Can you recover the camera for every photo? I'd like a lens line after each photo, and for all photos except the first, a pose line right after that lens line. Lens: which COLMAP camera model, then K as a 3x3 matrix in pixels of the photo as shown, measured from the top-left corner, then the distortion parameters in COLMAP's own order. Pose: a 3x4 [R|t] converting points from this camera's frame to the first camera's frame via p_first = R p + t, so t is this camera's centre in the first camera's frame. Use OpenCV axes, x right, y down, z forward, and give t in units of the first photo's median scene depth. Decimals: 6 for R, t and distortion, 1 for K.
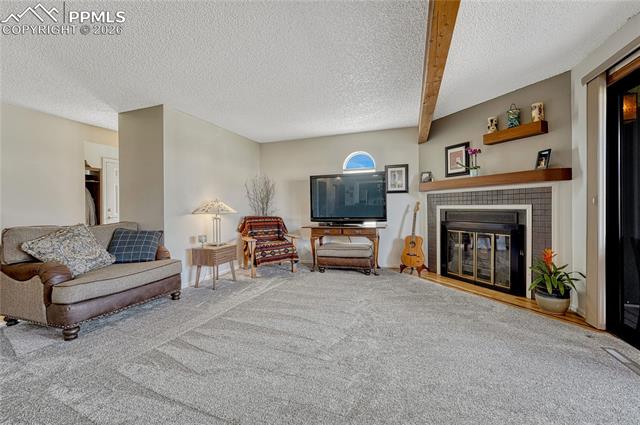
lens RADIAL K [[265.7, 0, 325.5], [0, 265.7, 208.7], [0, 0, 1]] dist [-0.012715, 0.001009]
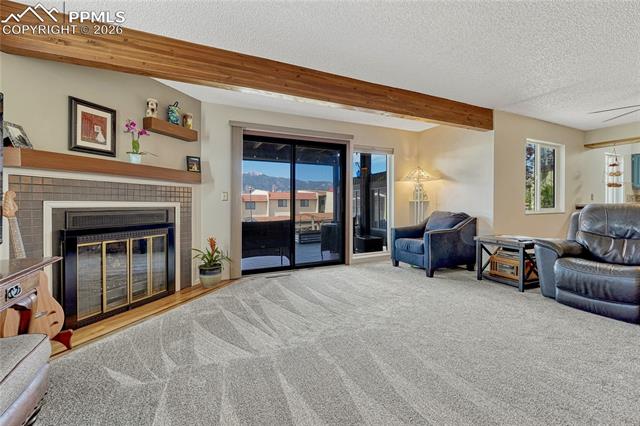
lens RADIAL K [[265.7, 0, 319.5], [0, 265.7, 206.8], [0, 0, 1]] dist [-0.012715, 0.001009]
pose [[-0.673732, 0.006520, 0.738947, -0.332248], [0.014632, 0.999883, 0.004518, 0.005284], [-0.738831, 0.013856, -0.673748, 1.083496]]
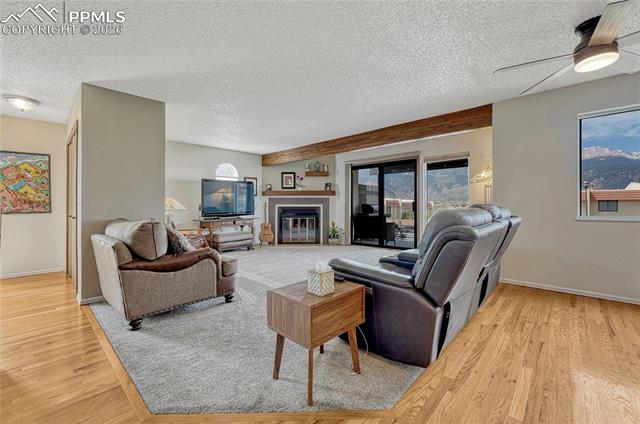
lens RADIAL K [[265.7, 0, 320.7], [0, 265.7, 203.7], [0, 0, 1]] dist [-0.012715, 0.001009]
pose [[0.414951, 0.014776, 0.909724, -1.188261], [0.003631, 0.999833, -0.017896, 0.017543], [-0.909837, 0.010729, 0.414828, 0.009085]]
